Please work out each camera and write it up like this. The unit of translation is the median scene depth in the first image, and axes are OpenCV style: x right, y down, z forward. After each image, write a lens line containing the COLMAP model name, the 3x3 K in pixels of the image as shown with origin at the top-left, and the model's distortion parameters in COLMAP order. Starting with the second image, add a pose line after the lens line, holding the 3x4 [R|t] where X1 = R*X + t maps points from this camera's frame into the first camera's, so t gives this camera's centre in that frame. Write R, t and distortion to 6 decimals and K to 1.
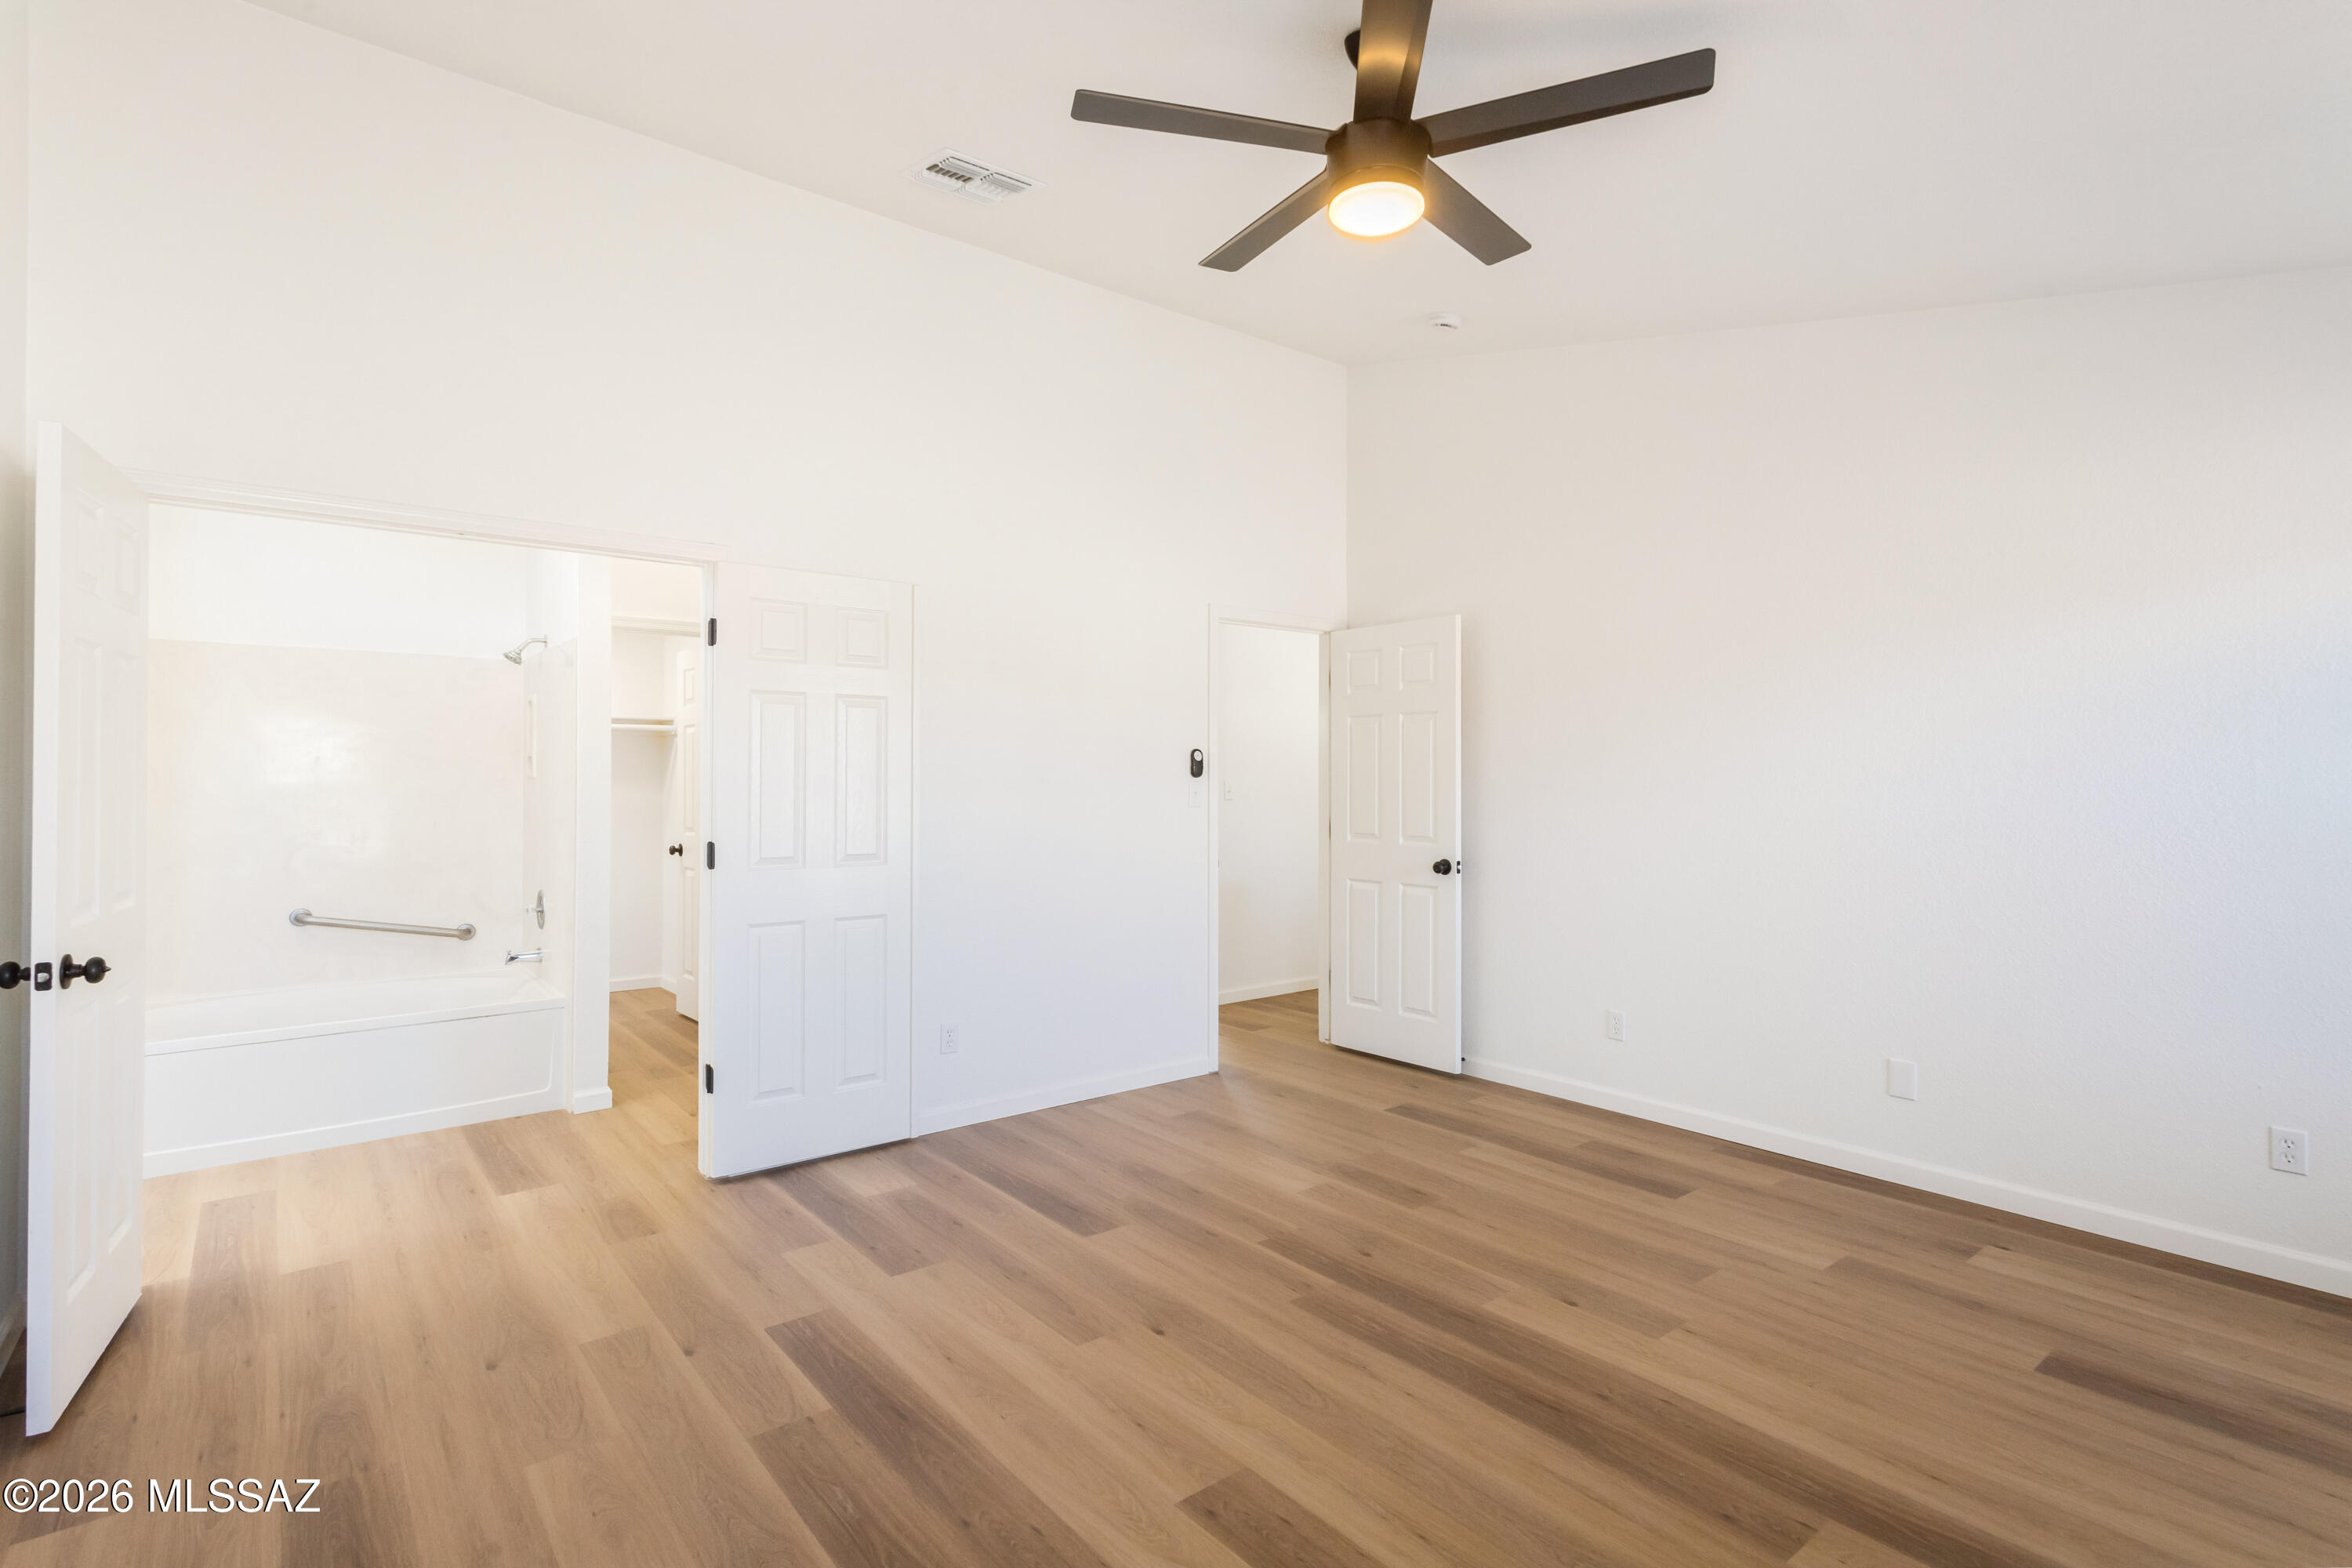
lens RADIAL K [[1147.5, 0, 1168.4], [0, 1147.5, 792.9], [0, 0, 1]] dist [0.015189, 0.001521]
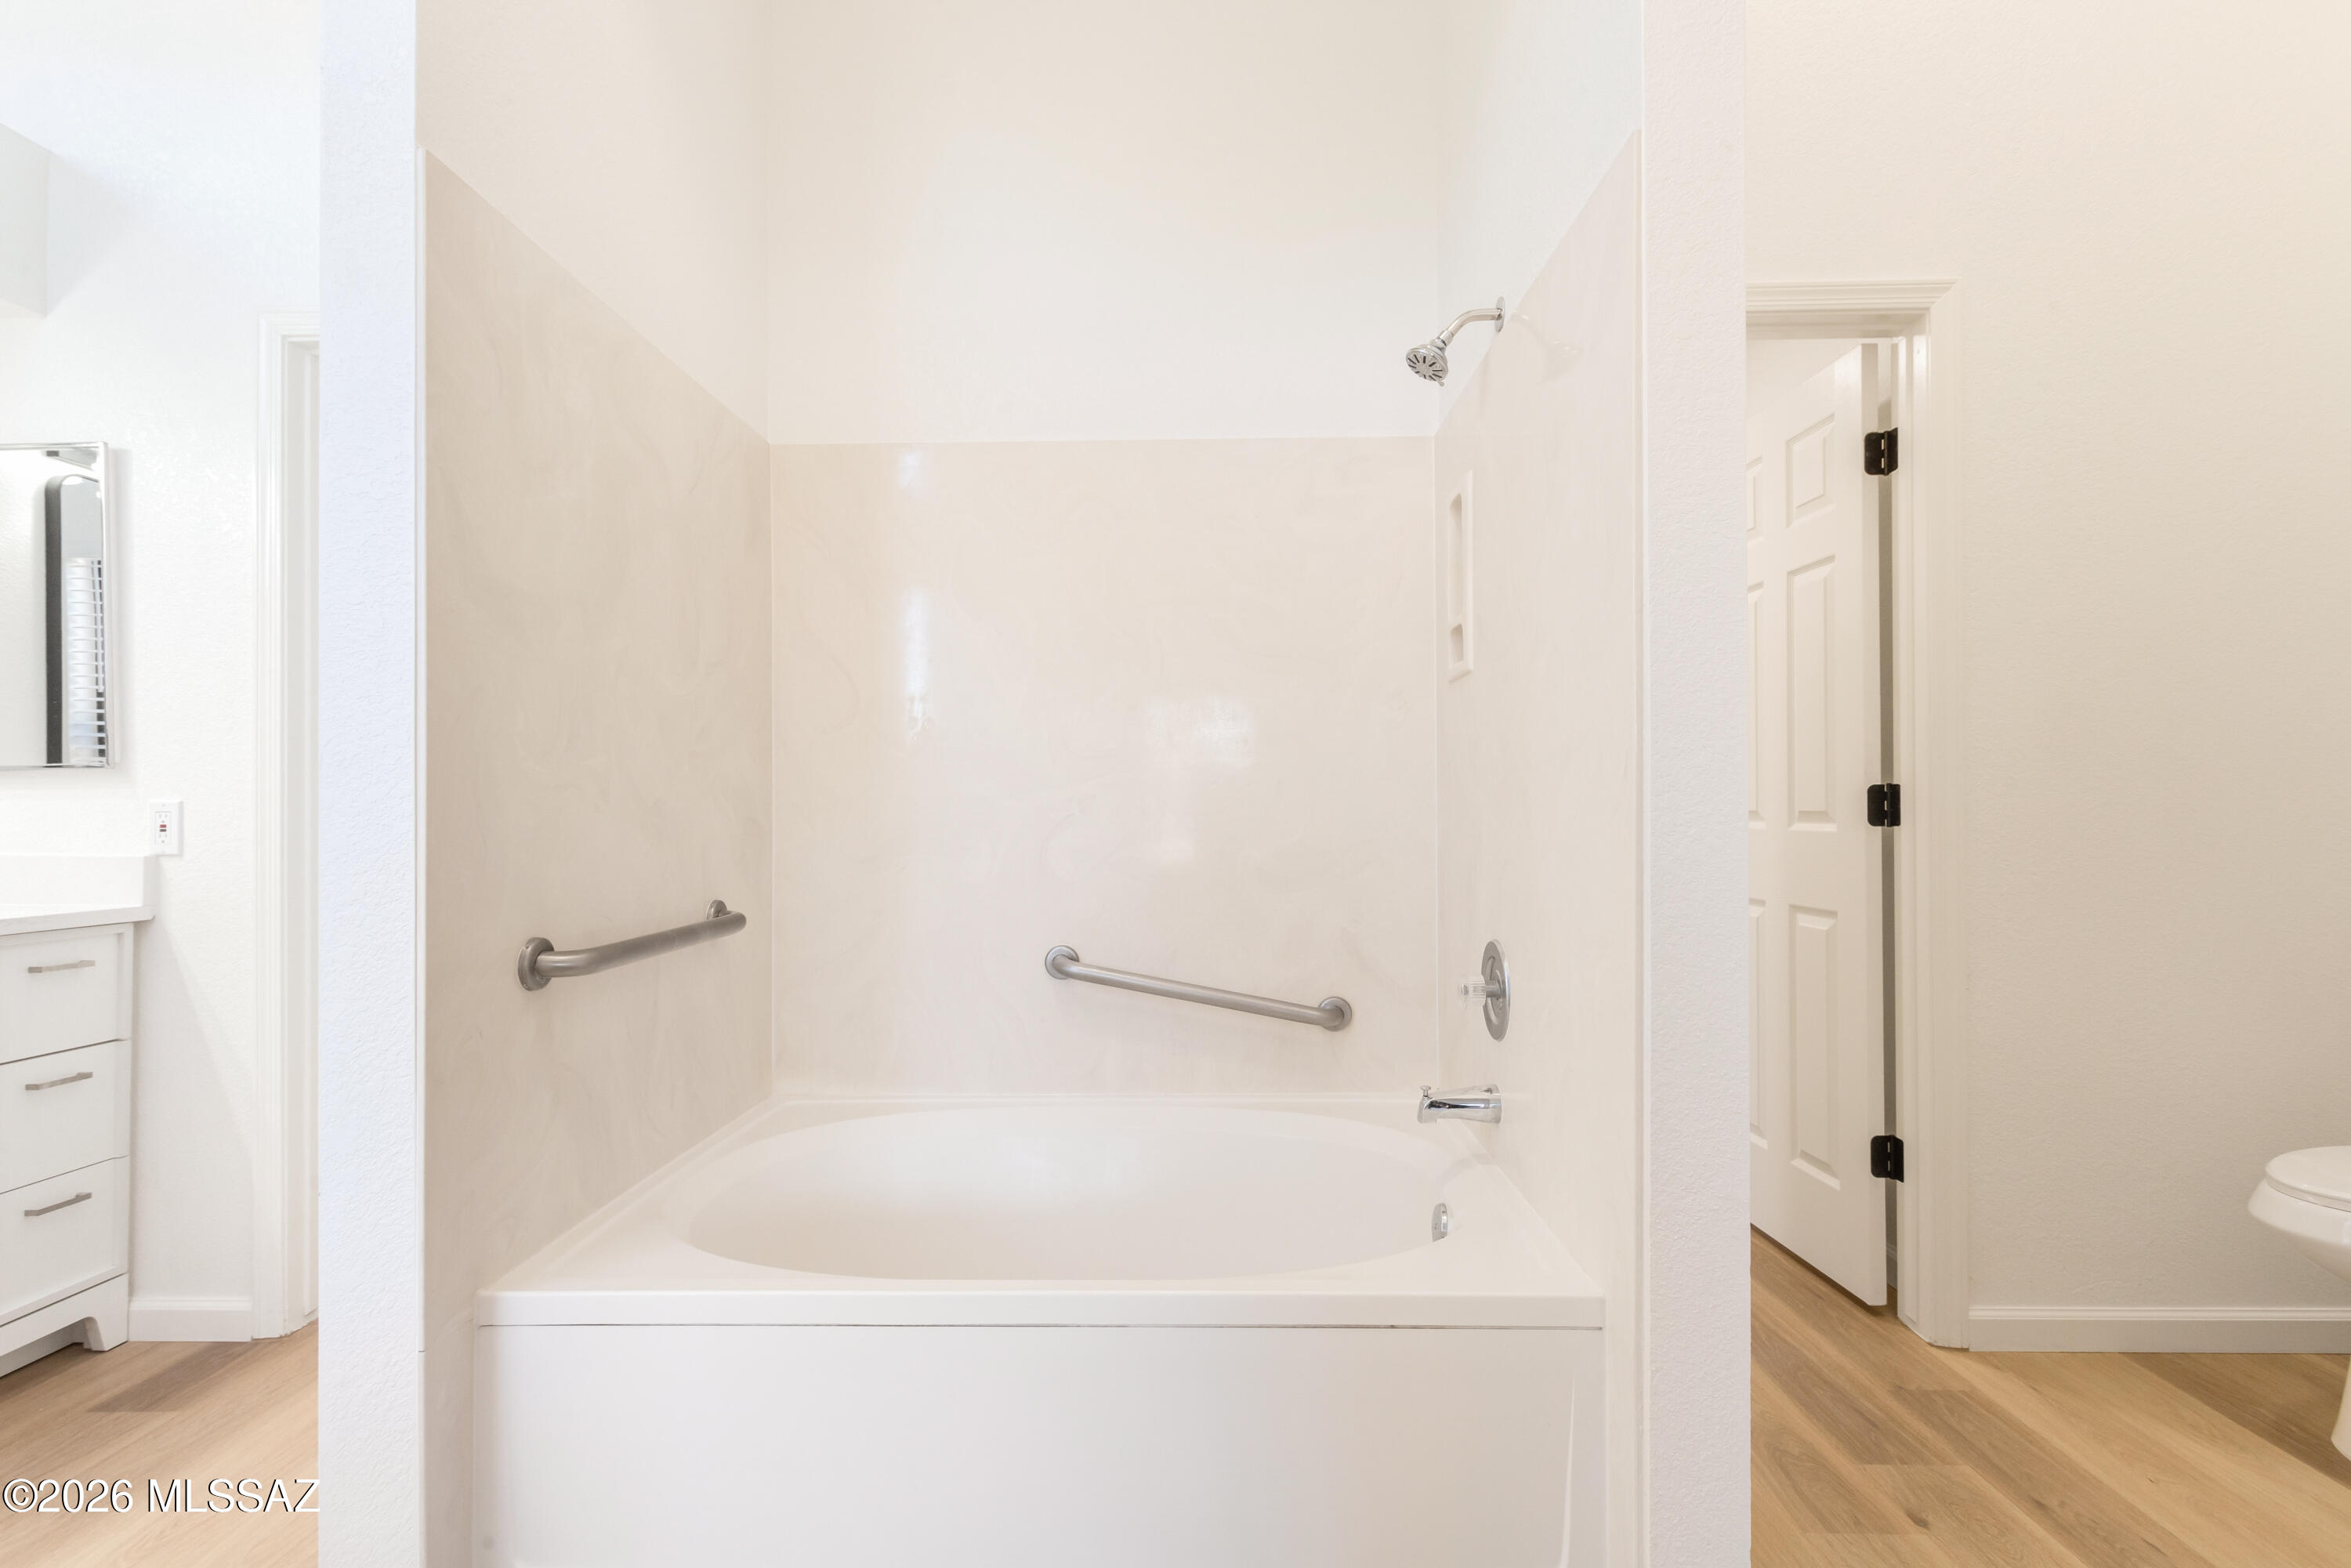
lens RADIAL K [[1147.0, 0, 1172.9], [0, 1147.0, 803.3], [0, 0, 1]] dist [0.015189, 0.001521]
pose [[0.764051, -0.012343, -0.645037, -0.375210], [0.003046, 0.999875, -0.015525, 0.043819], [0.645148, 0.009897, 0.763993, 0.630197]]
